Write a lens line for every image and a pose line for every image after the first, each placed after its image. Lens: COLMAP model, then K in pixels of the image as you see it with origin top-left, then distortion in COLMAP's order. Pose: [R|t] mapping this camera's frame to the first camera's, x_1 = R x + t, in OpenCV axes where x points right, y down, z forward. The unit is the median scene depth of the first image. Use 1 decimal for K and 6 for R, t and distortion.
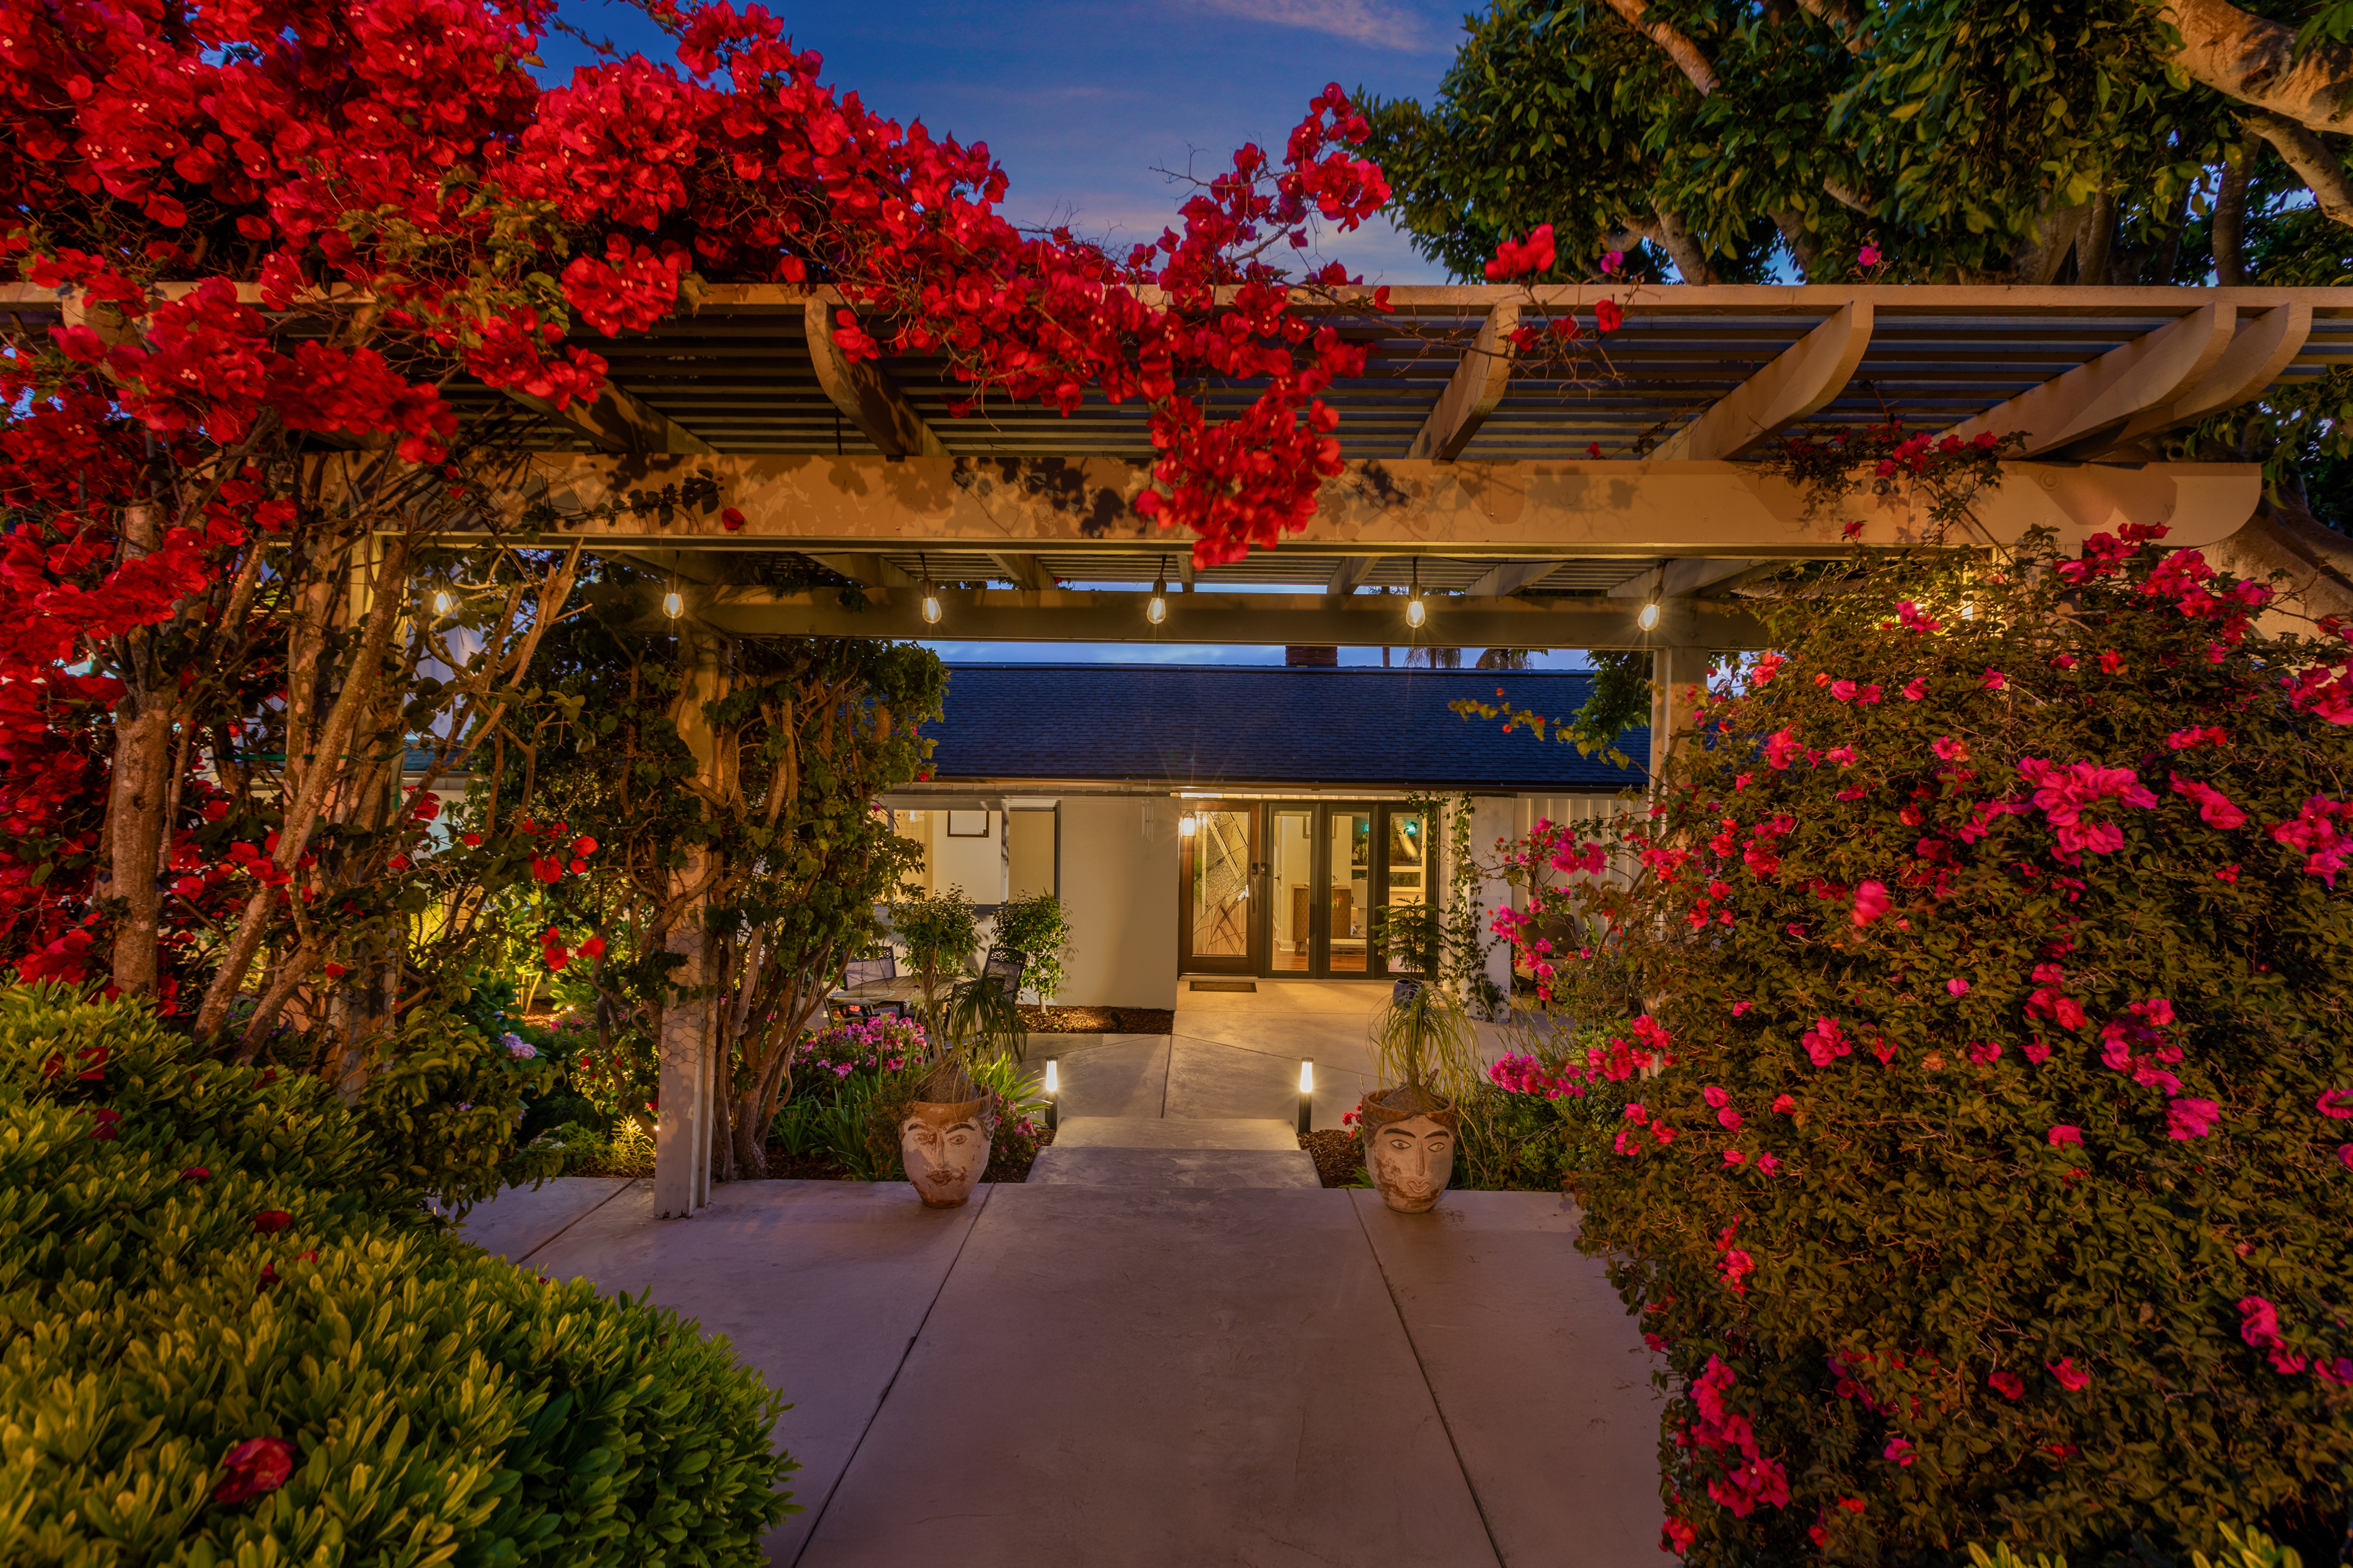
lens RADIAL K [[1038.3, 0, 1176.5], [0, 1038.3, 784.0], [0, 0, 1]] dist [0.001121, 0.000093]
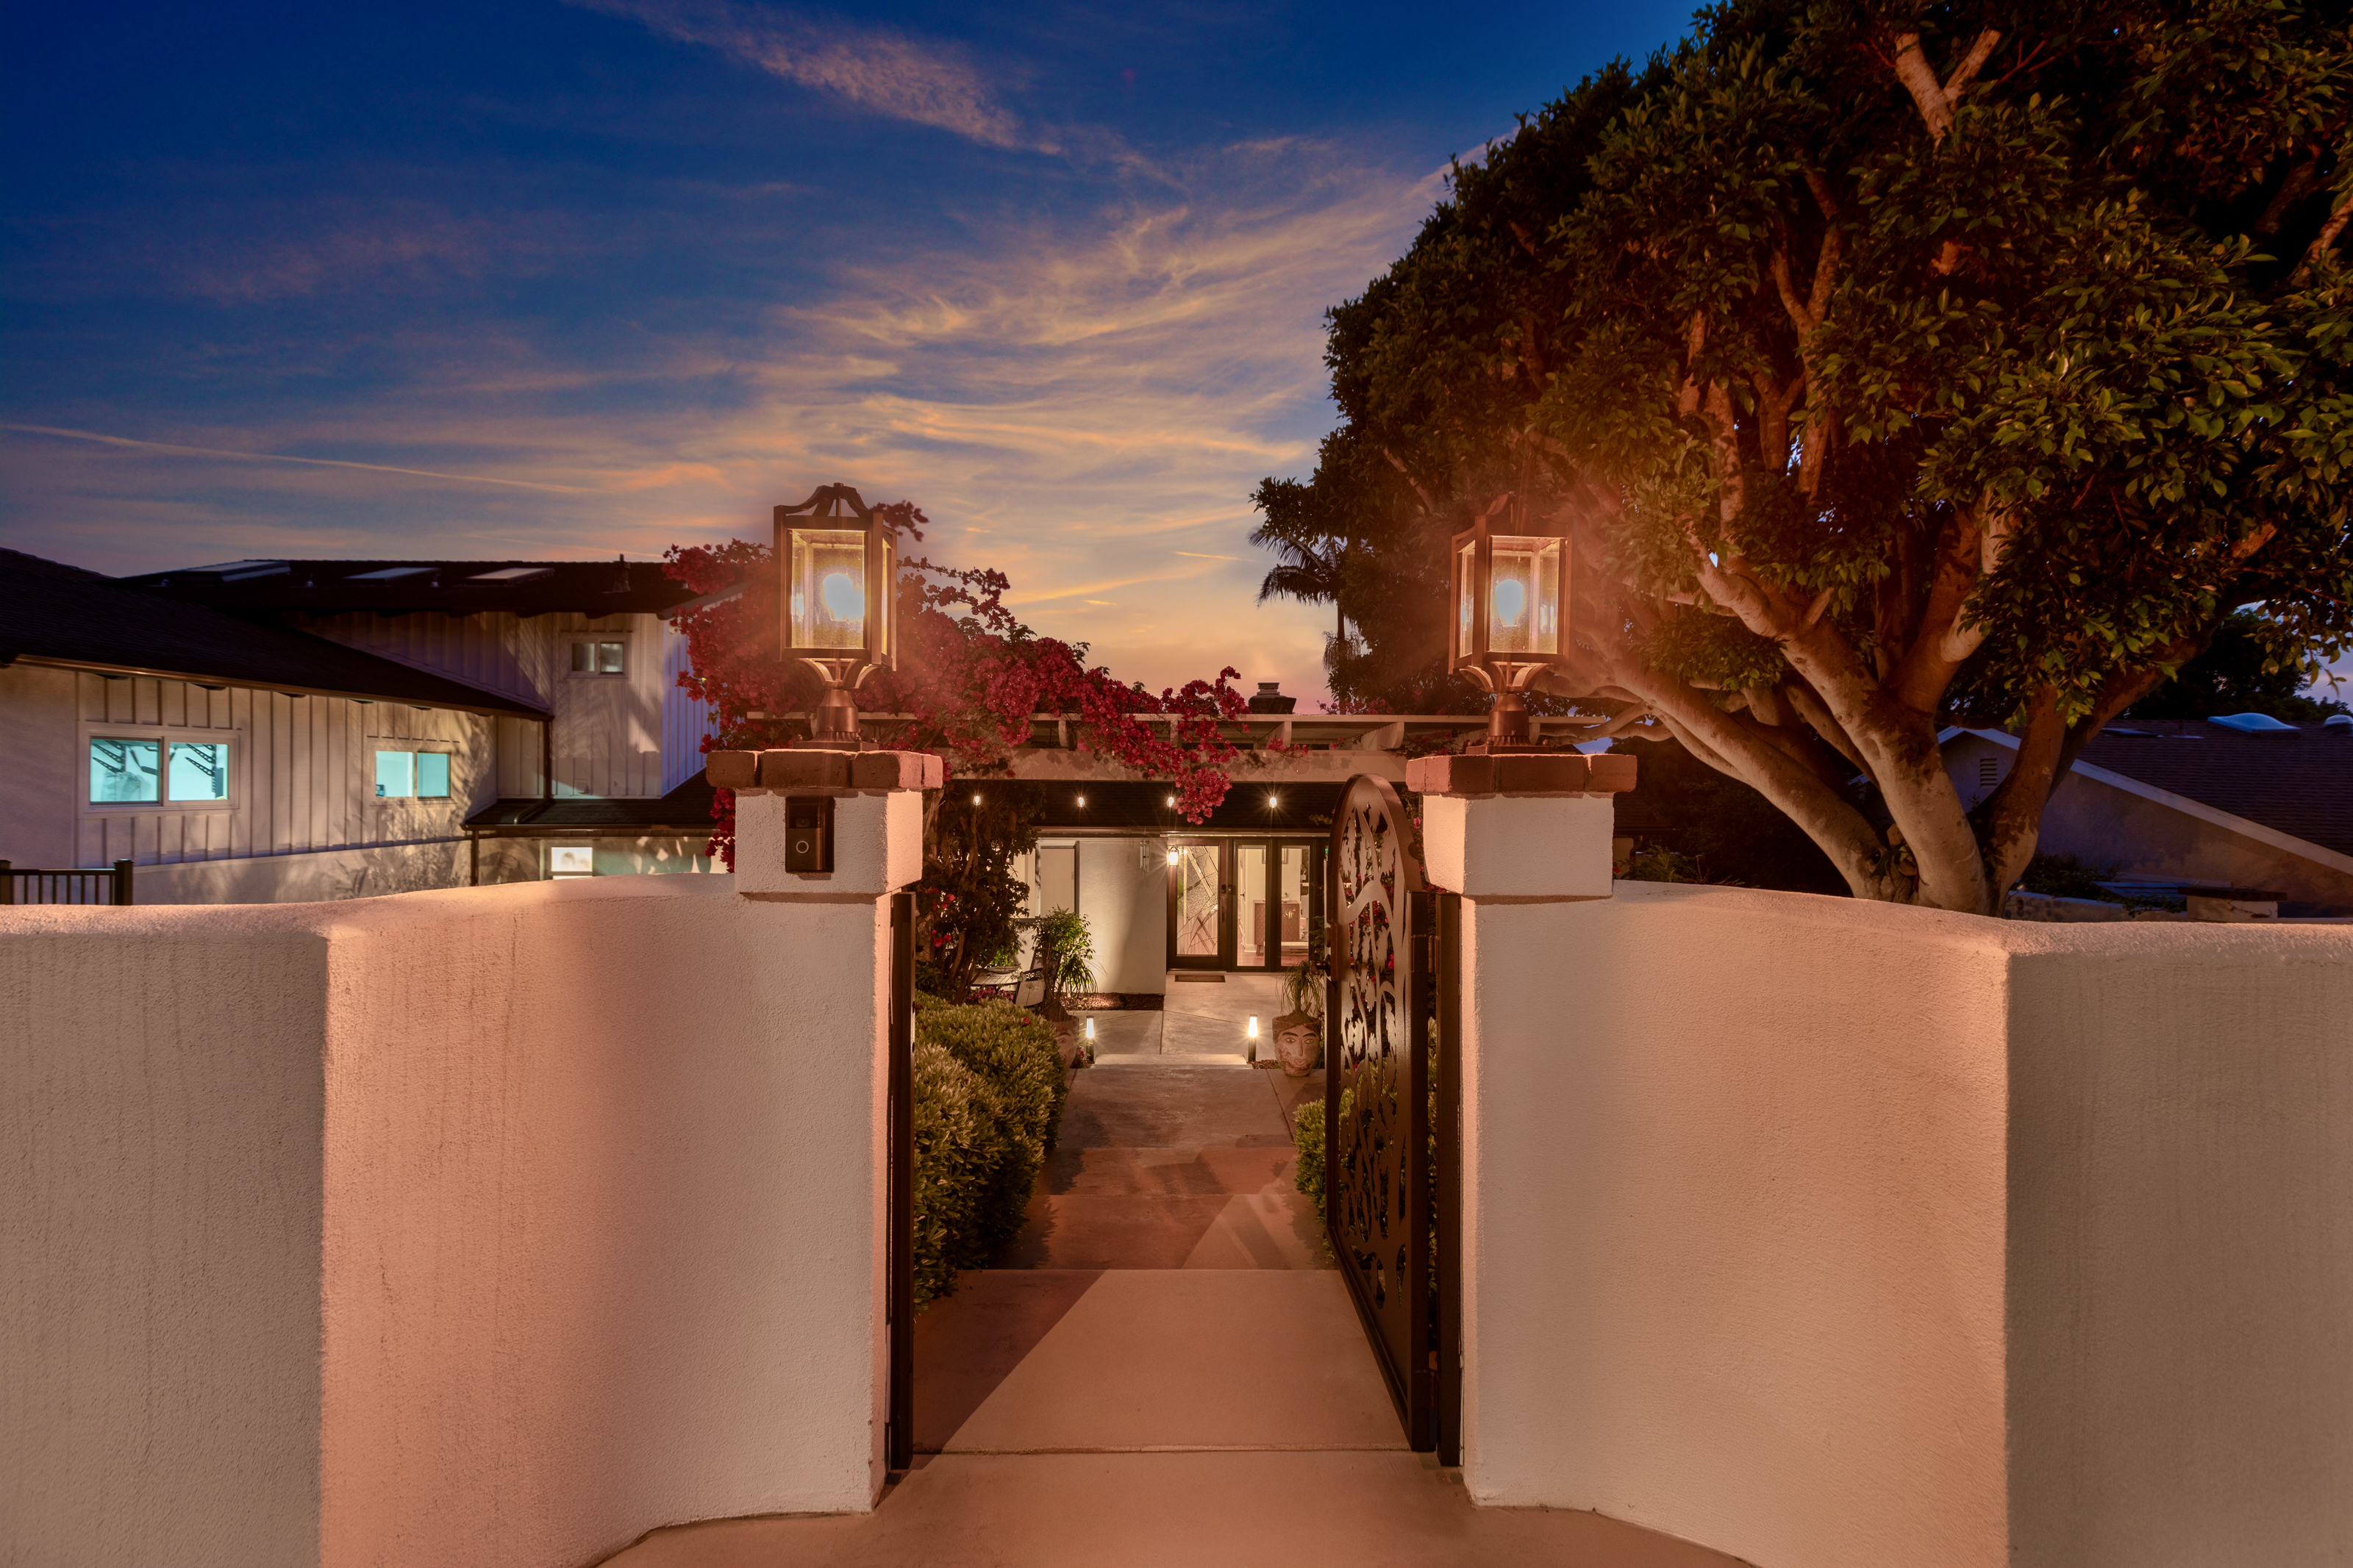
lens RADIAL K [[1038.3, 0, 1176.5], [0, 1038.3, 784.0], [0, 0, 1]] dist [0.001121, 0.000093]
pose [[0.999732, -0.007110, 0.022032, -0.014122], [0.007343, 0.999918, -0.010499, -0.043527], [-0.021955, 0.010658, 0.999702, -0.362119]]
